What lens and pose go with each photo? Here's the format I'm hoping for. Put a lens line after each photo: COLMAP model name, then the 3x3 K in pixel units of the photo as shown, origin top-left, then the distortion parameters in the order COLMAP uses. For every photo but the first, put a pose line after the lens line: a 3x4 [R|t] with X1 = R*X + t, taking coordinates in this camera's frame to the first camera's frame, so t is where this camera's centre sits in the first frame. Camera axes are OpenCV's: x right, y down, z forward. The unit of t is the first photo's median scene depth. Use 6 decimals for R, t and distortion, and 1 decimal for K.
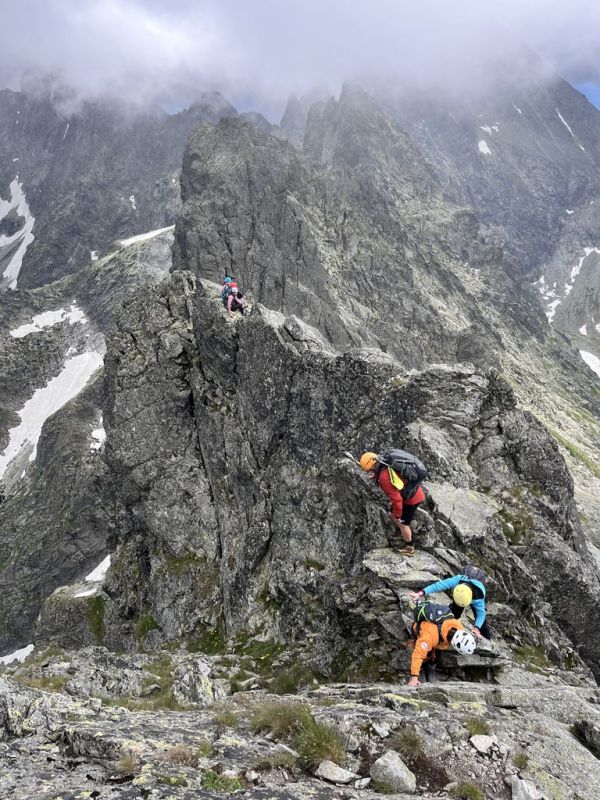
lens RADIAL K [[612.7, 0, 297.6], [0, 612.7, 394.4], [0, 0, 1]] dist [0.070781, -0.090567]
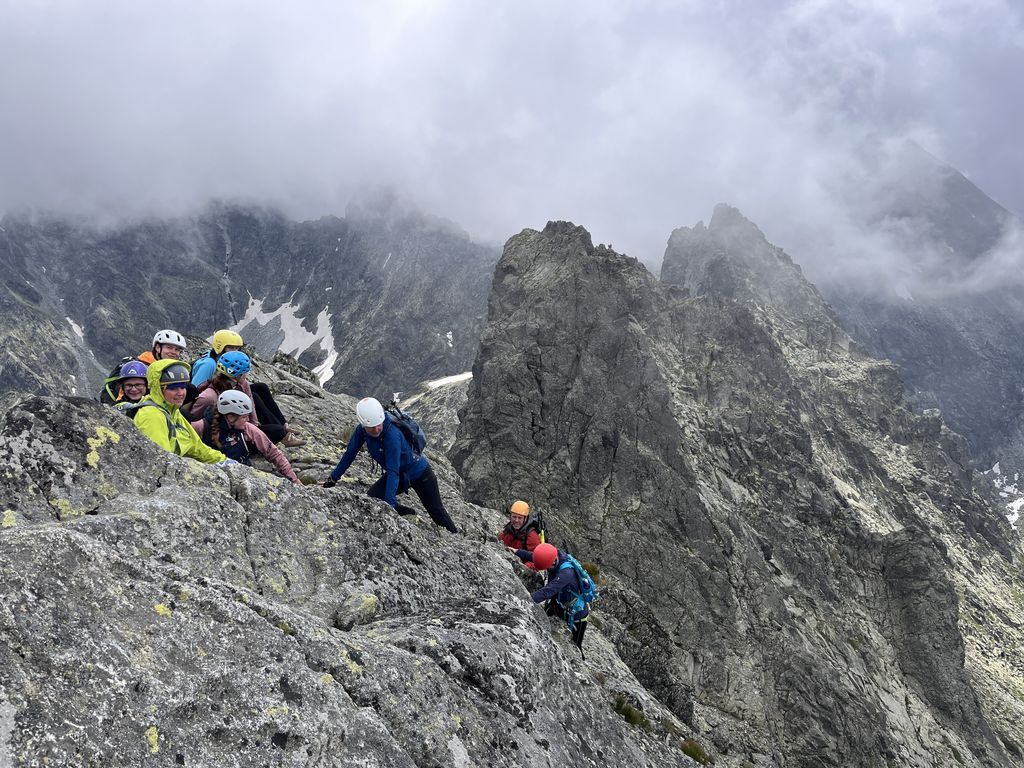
lens RADIAL K [[784.3, 0, 498.0], [0, 784.3, 387.0], [0, 0, 1]] dist [0.070781, -0.090567]
pose [[0.980766, 0.056494, -0.186833, 0.039113], [-0.100868, 0.966173, -0.237351, -0.085541], [0.167104, 0.251631, 0.953288, 0.600289]]
